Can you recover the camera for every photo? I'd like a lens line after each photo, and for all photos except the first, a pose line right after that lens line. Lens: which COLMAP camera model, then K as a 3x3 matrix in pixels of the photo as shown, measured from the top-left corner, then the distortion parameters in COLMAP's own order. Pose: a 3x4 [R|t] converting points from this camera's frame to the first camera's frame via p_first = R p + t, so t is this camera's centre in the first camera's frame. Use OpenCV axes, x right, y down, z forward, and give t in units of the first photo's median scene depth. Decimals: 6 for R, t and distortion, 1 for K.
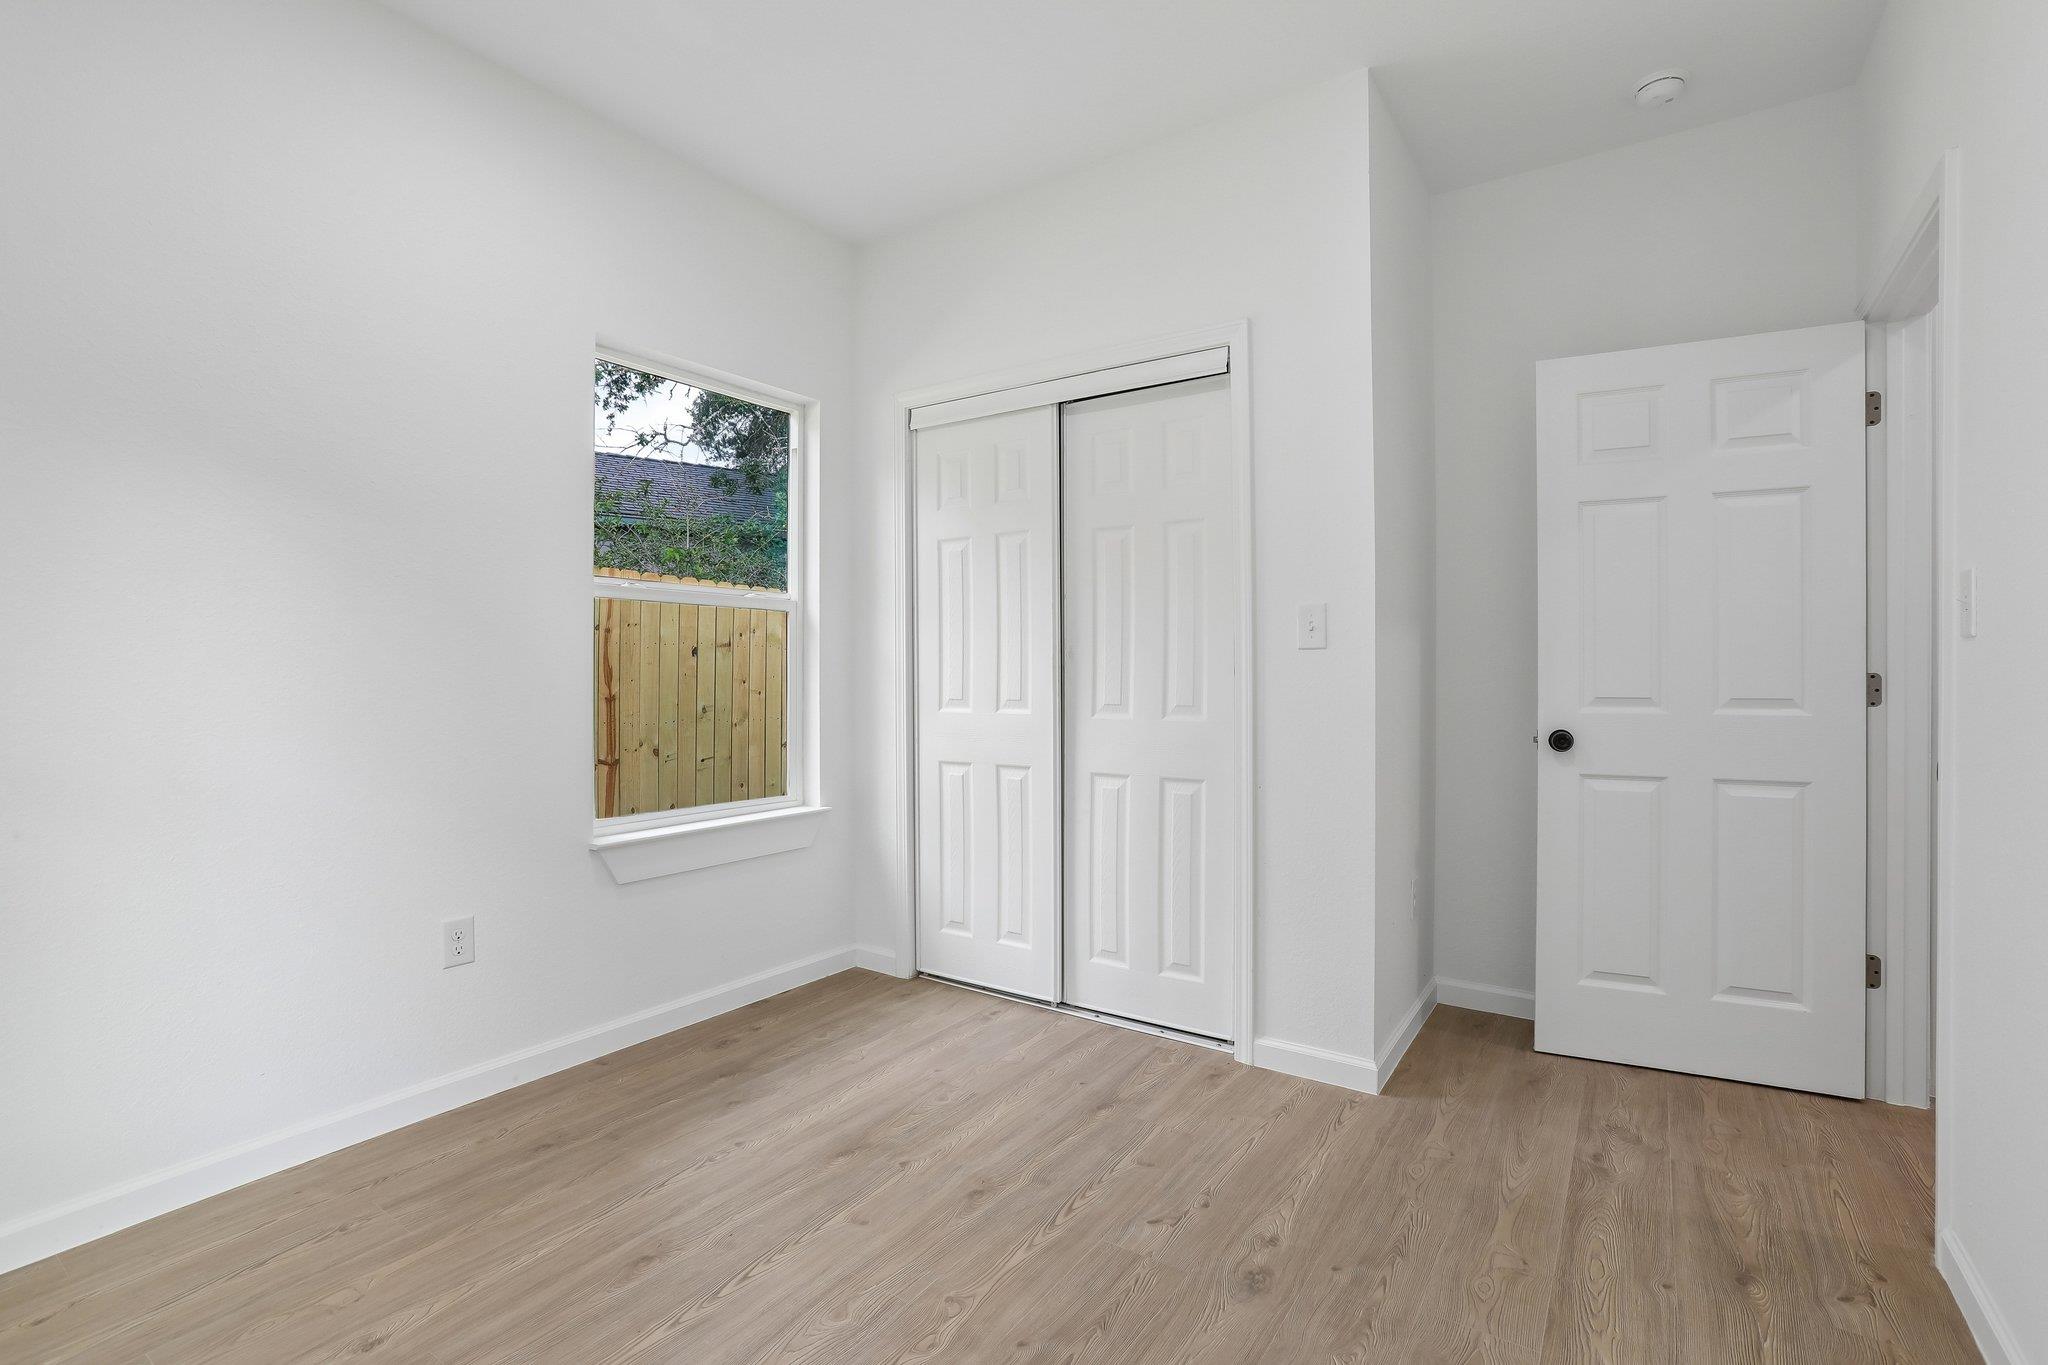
lens RADIAL K [[936.0, 0, 1024.0], [0, 936.0, 682.5], [0, 0, 1]] dist [-0.054423, 0.032018]
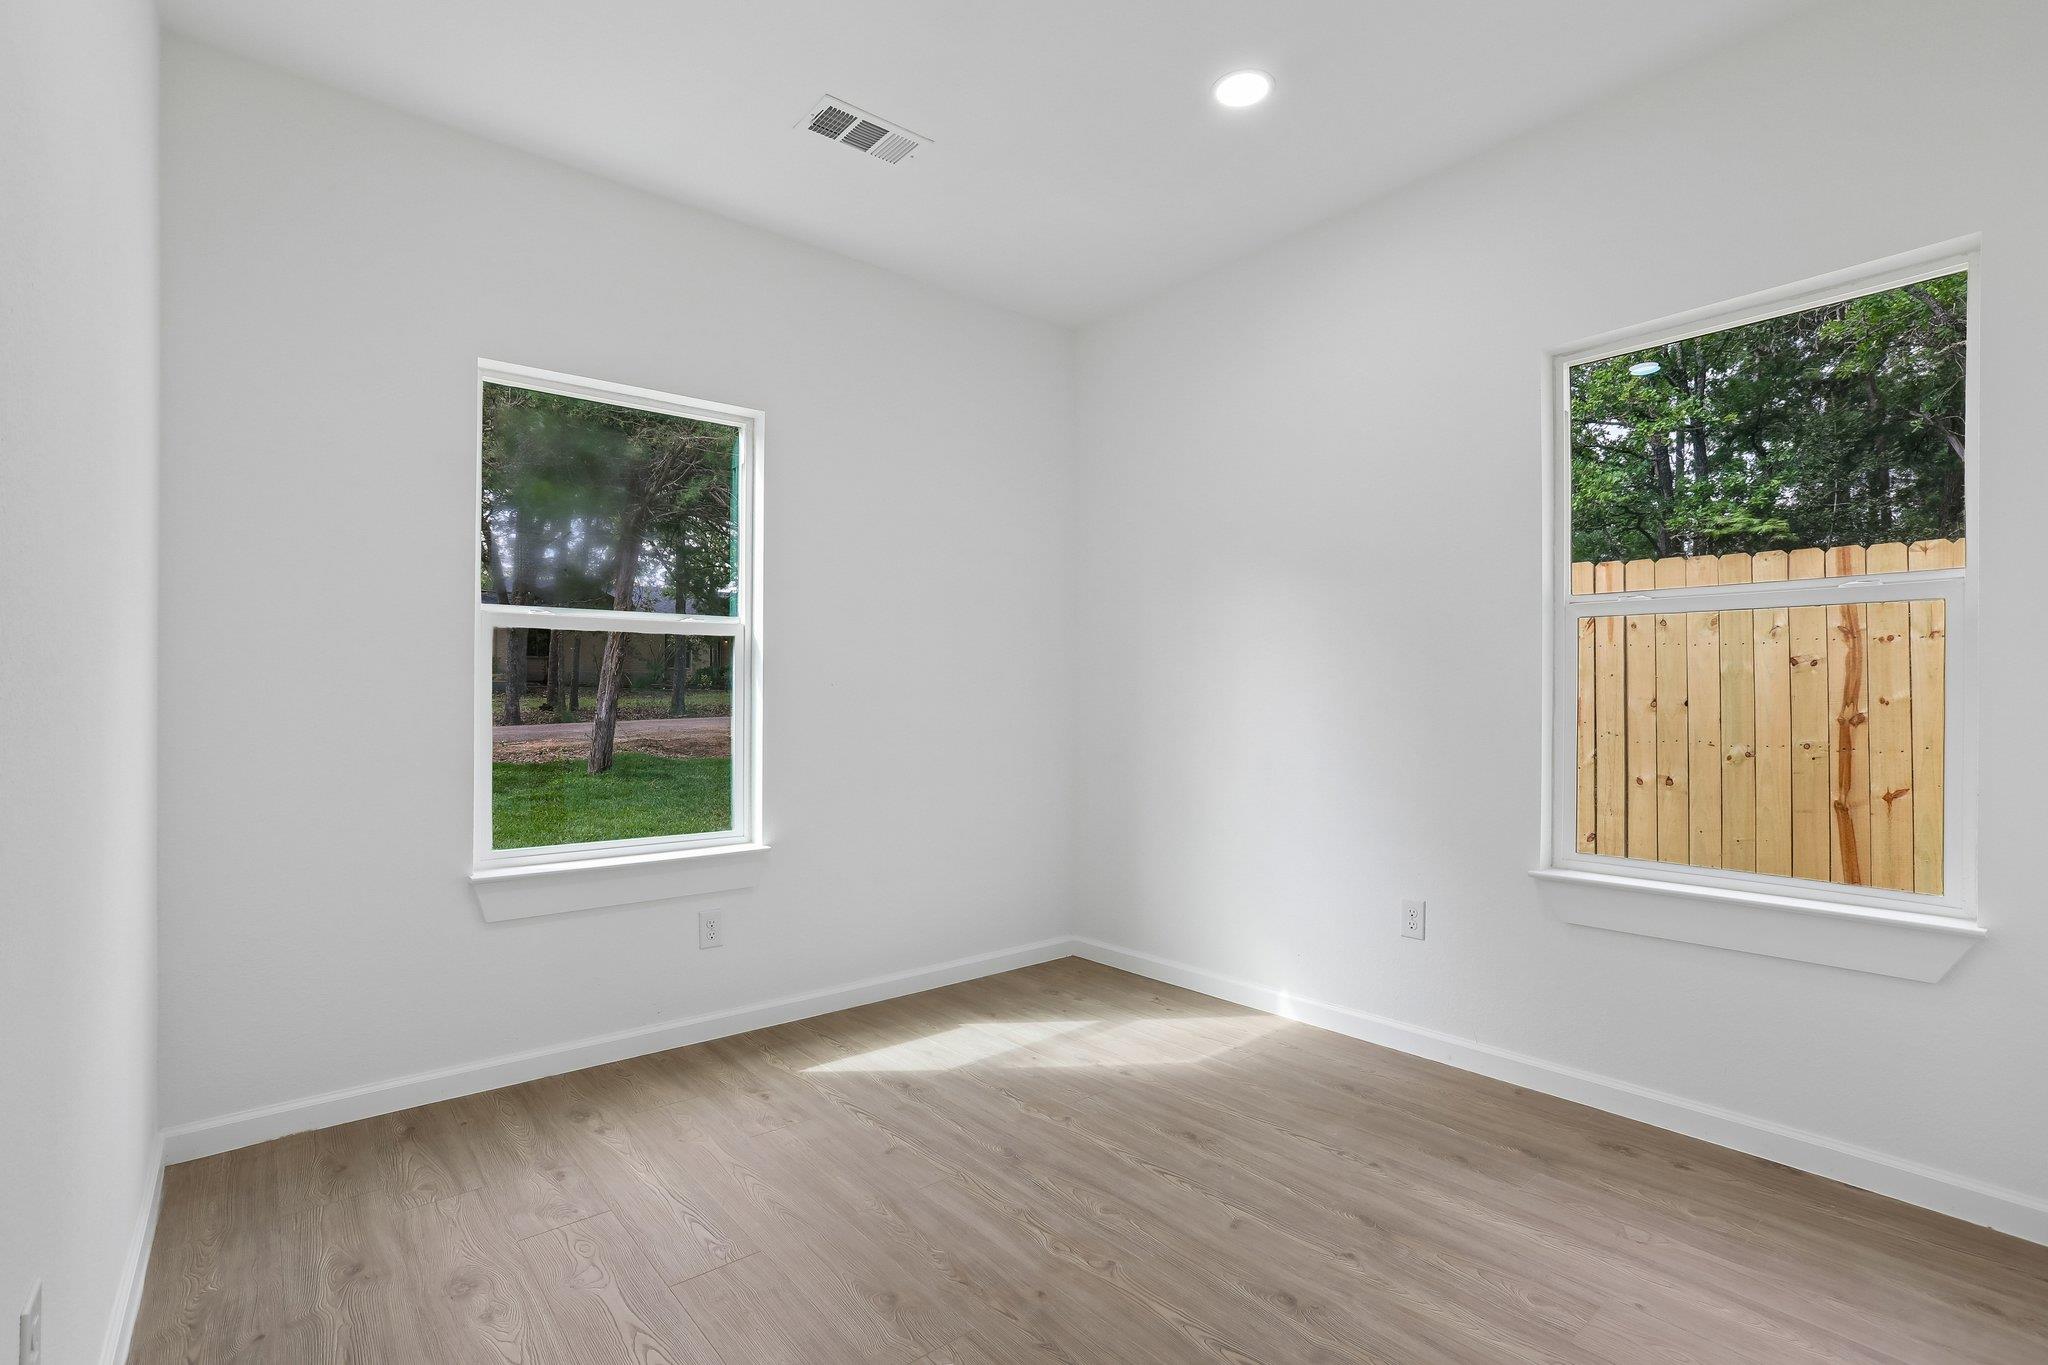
lens RADIAL K [[936.0, 0, 1024.0], [0, 936.0, 682.5], [0, 0, 1]] dist [-0.054423, 0.032018]
pose [[-0.263837, -0.017240, -0.964413, 0.759295], [-0.005829, 0.999851, -0.016278, -0.012254], [0.964550, 0.001327, -0.263898, 0.870578]]
